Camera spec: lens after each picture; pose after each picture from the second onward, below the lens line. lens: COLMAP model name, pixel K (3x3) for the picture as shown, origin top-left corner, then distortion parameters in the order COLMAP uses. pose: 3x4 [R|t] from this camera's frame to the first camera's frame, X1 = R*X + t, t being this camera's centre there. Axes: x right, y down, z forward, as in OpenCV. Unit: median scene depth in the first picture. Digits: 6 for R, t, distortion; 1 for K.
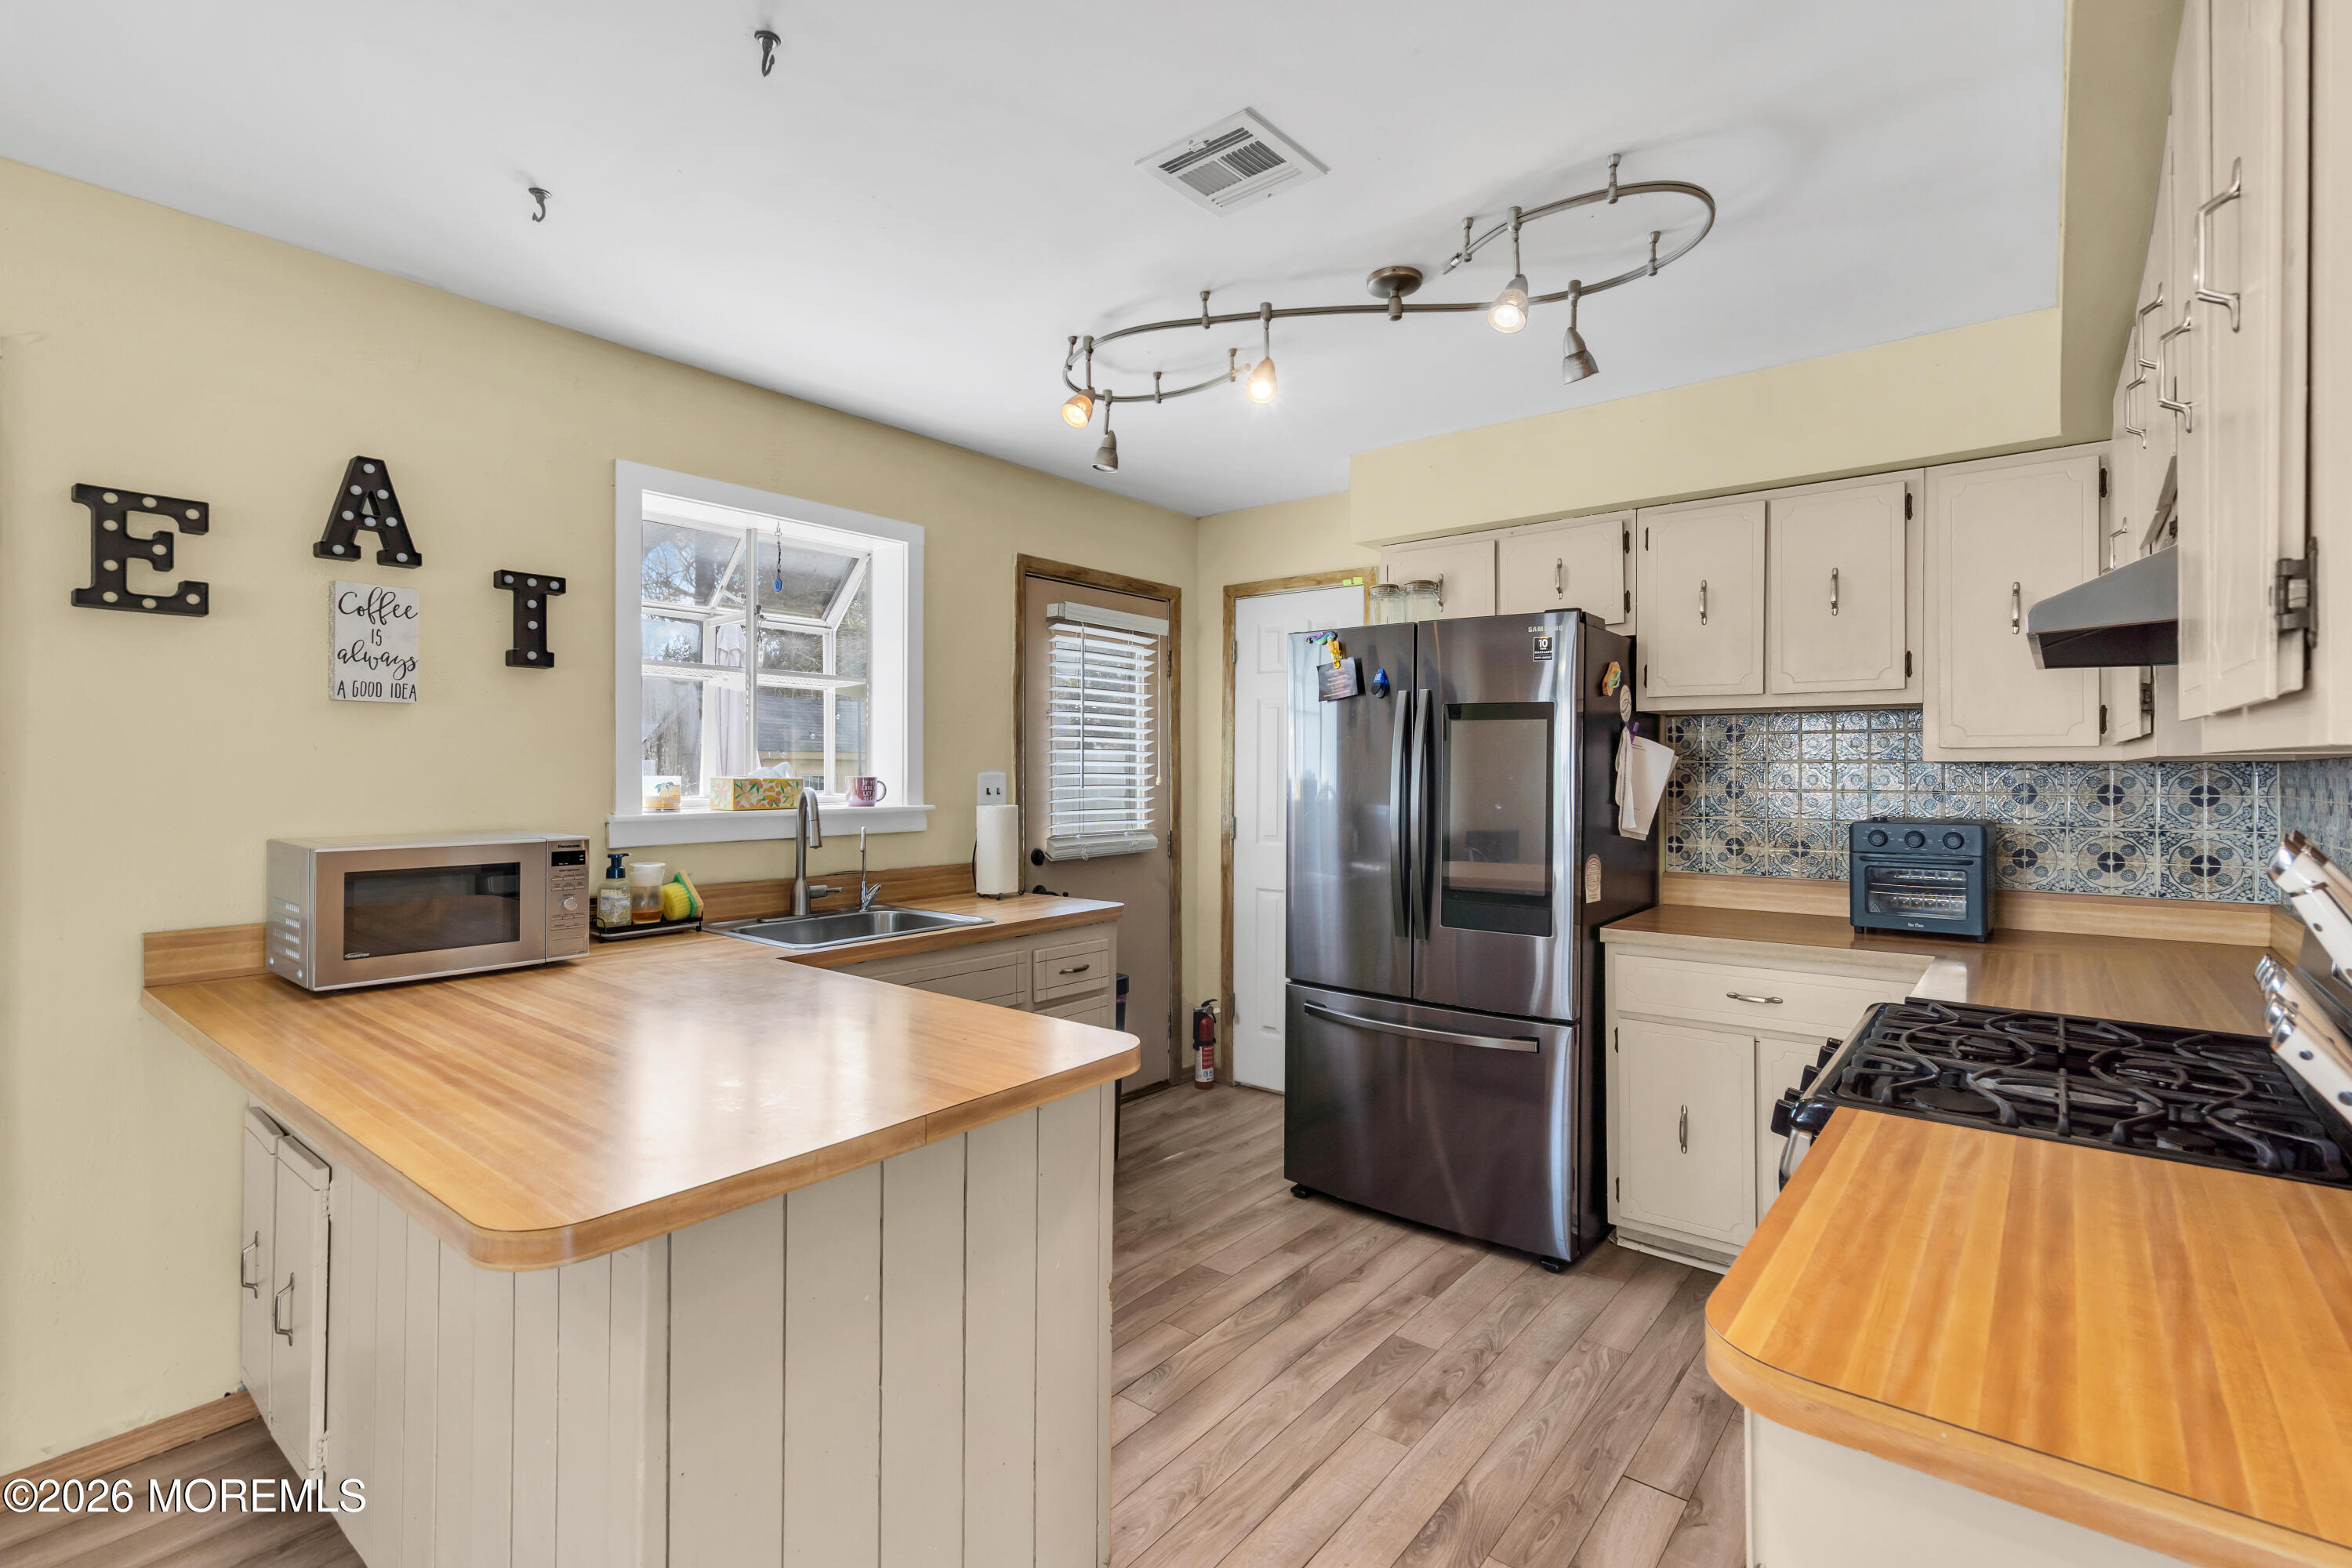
lens RADIAL K [[1073.7, 0, 1189.0], [0, 1073.7, 779.7], [0, 0, 1]] dist [-0.000793, 0.000448]
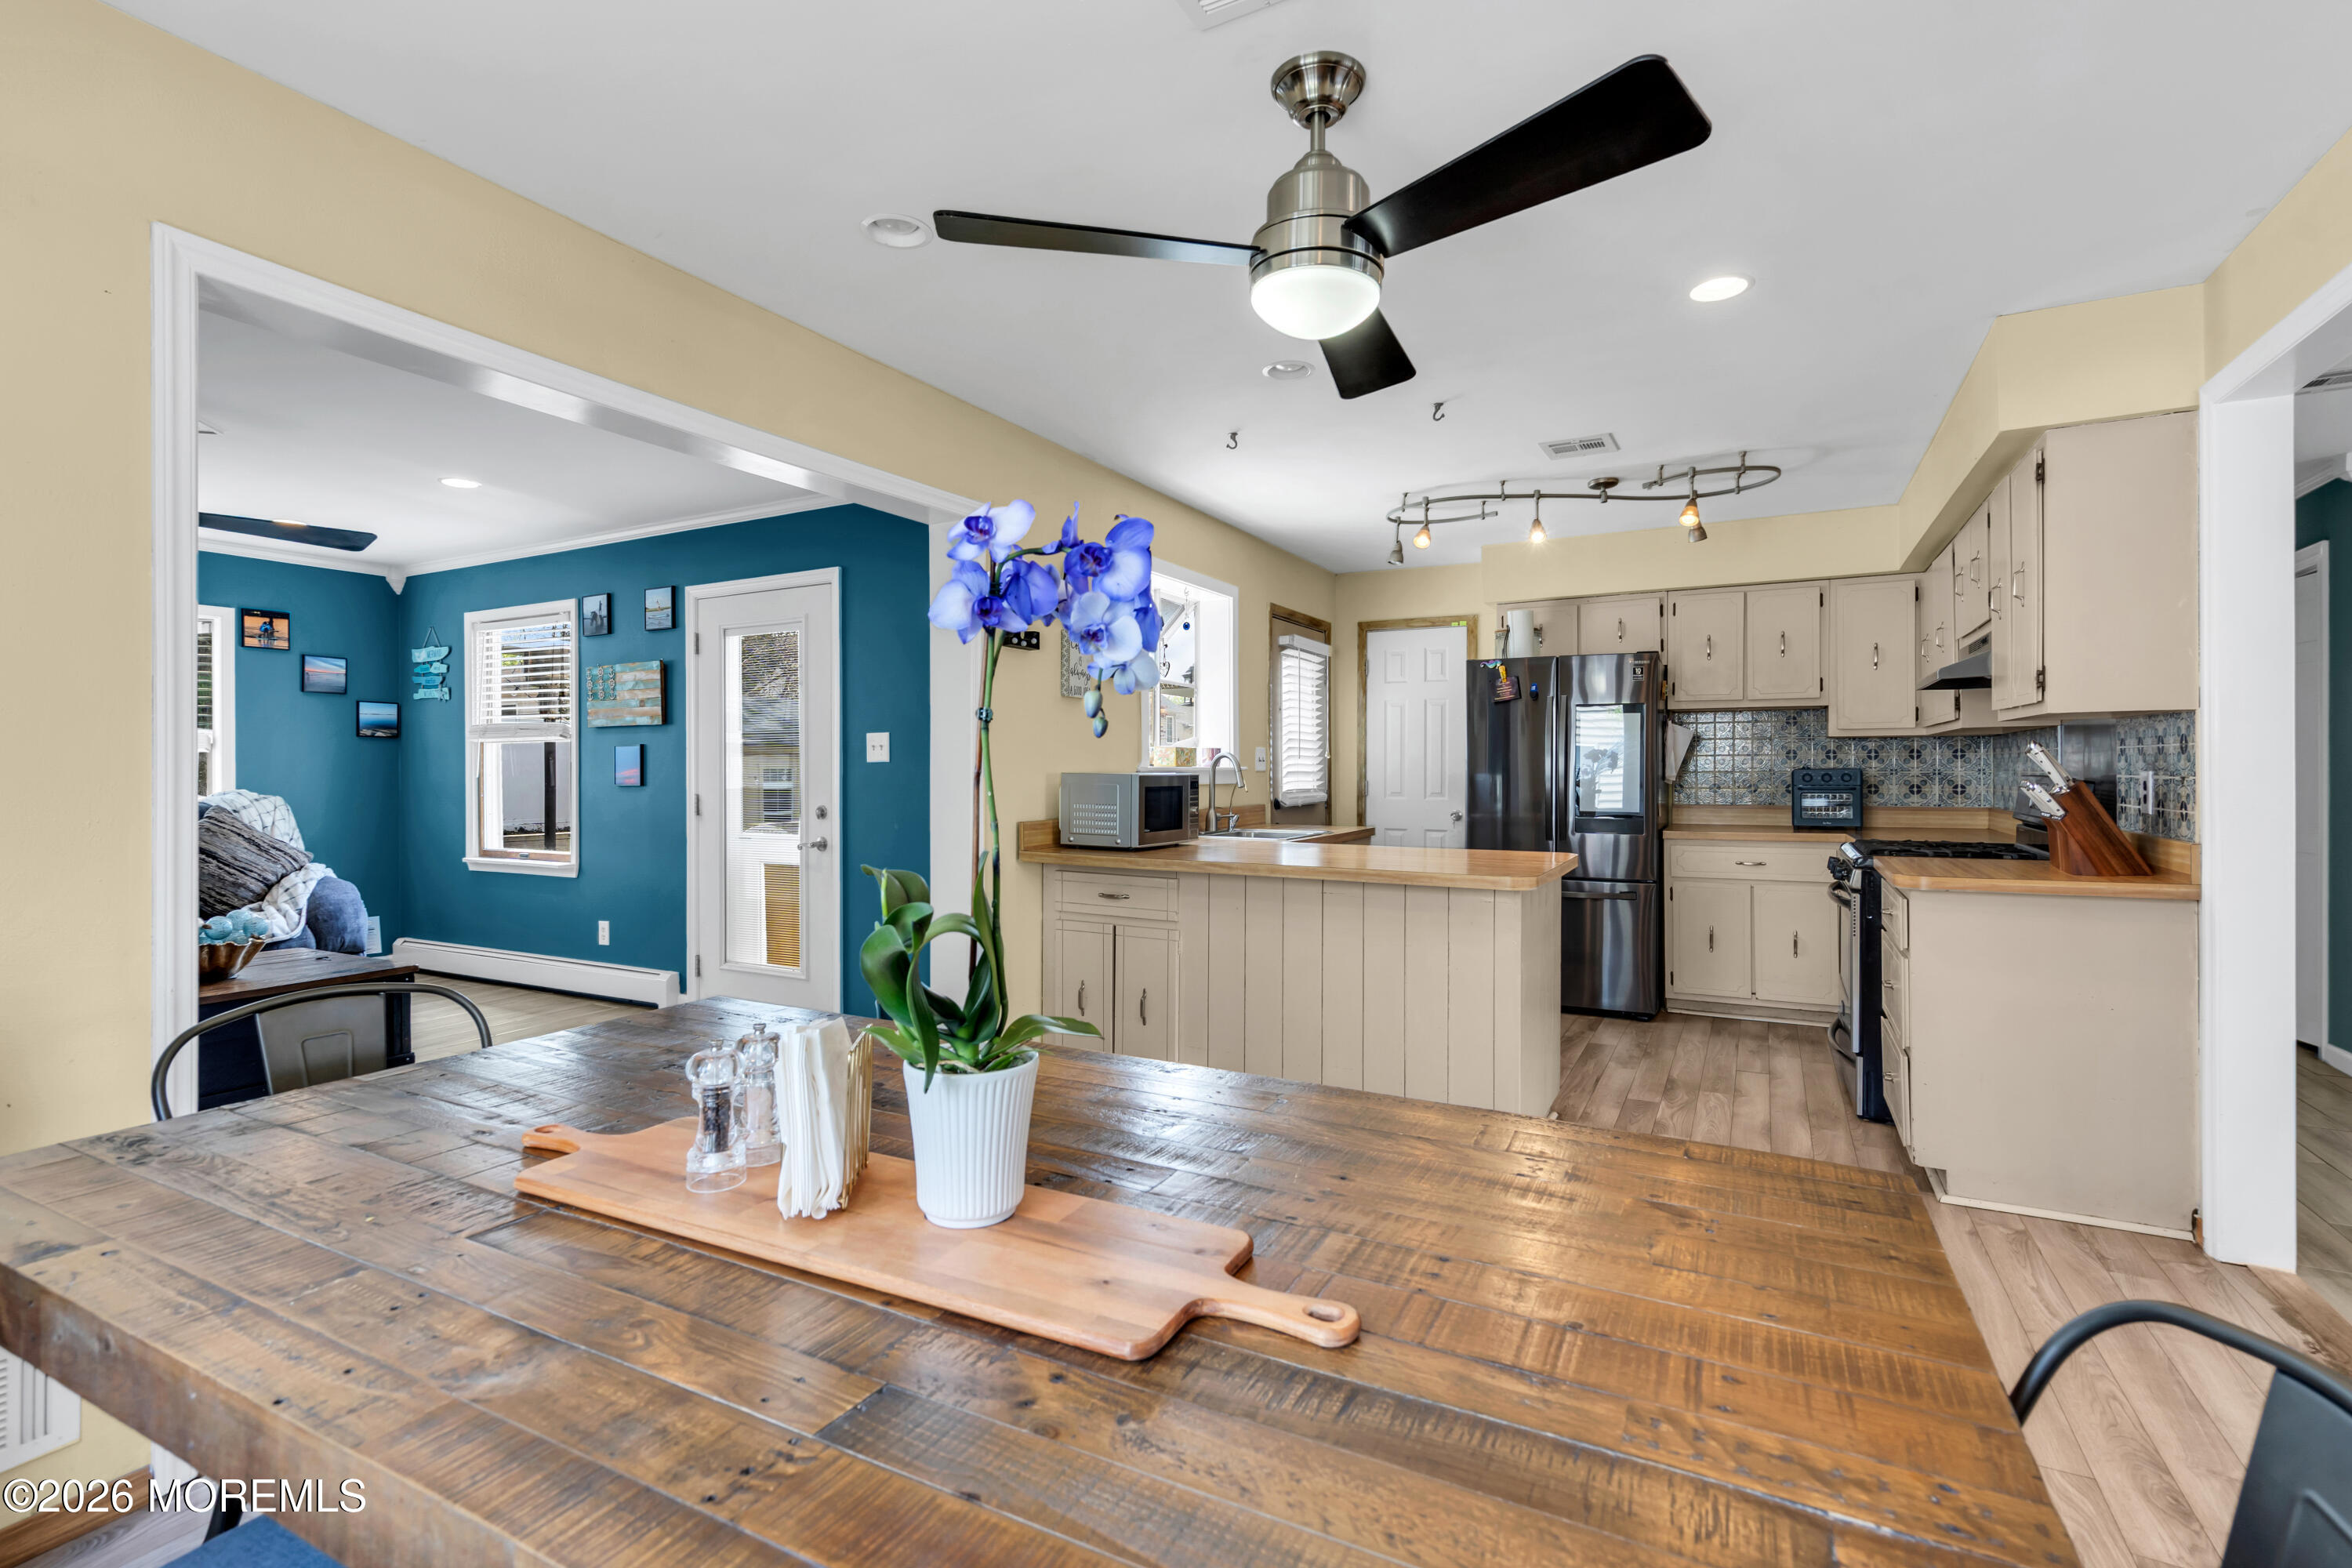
lens RADIAL K [[1077.5, 0, 1176.0], [0, 1077.5, 784.0], [0, 0, 1]] dist [0.001586, 0.000270]
pose [[0.983584, -0.005569, 0.180367, -0.773483], [0.004966, 0.999980, 0.003791, 0.052986], [-0.180384, -0.002833, 0.983592, -0.644085]]
